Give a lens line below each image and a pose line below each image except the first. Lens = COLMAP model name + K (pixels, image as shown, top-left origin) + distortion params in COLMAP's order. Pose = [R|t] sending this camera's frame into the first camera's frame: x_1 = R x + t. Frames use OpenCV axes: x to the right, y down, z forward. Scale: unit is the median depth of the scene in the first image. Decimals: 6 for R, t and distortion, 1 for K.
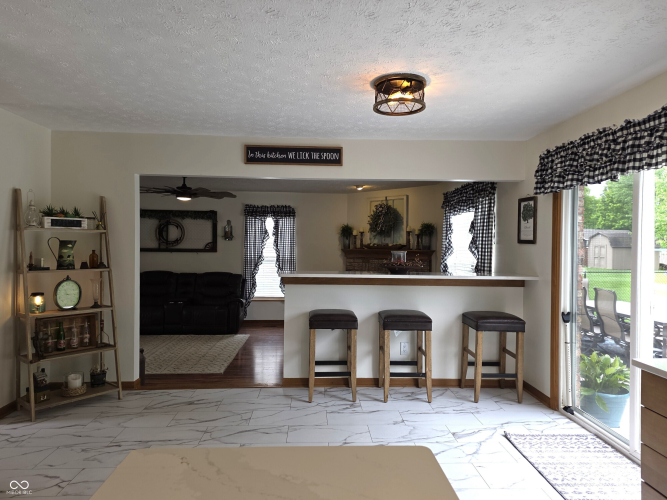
lens RADIAL K [[451.3, 0, 335.2], [0, 451.3, 251.6], [0, 0, 1]] dist [0.056884, -0.013522]
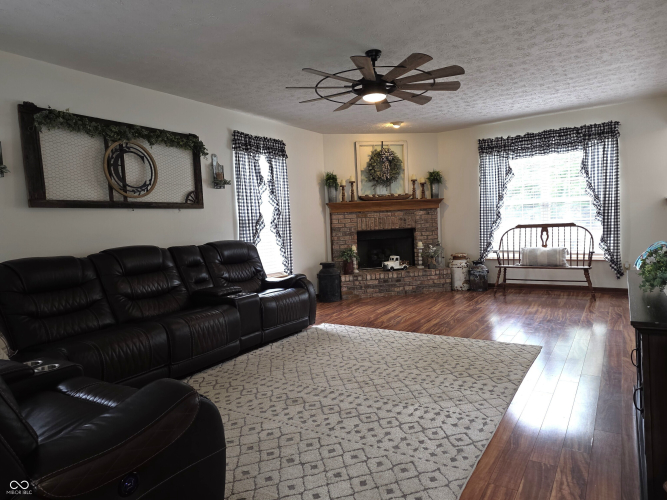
lens RADIAL K [[451.3, 0, 331.2], [0, 451.3, 251.1], [0, 0, 1]] dist [0.056884, -0.013522]
pose [[0.585761, -0.088885, 0.805595, -0.642234], [0.057266, 0.996023, 0.068257, 0.025792], [-0.808458, 0.006150, 0.588522, 0.524950]]
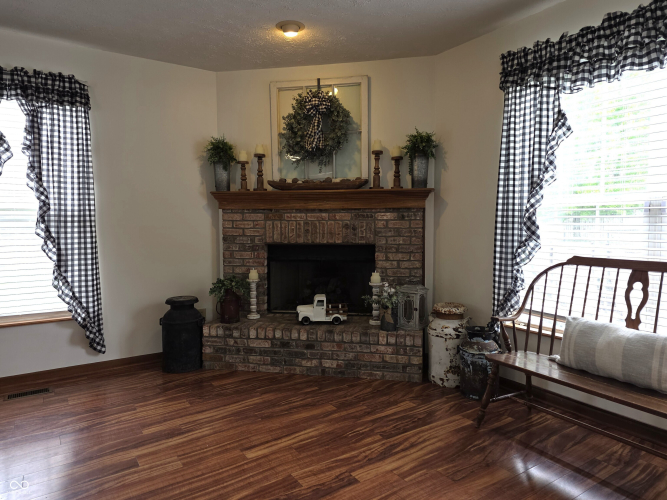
lens RADIAL K [[451.3, 0, 336.4], [0, 451.3, 246.4], [0, 0, 1]] dist [0.056884, -0.013522]
pose [[0.860260, -0.045036, 0.507862, -0.113990], [0.016690, 0.998045, 0.060233, 0.024275], [-0.509582, -0.043340, 0.859330, 0.539499]]
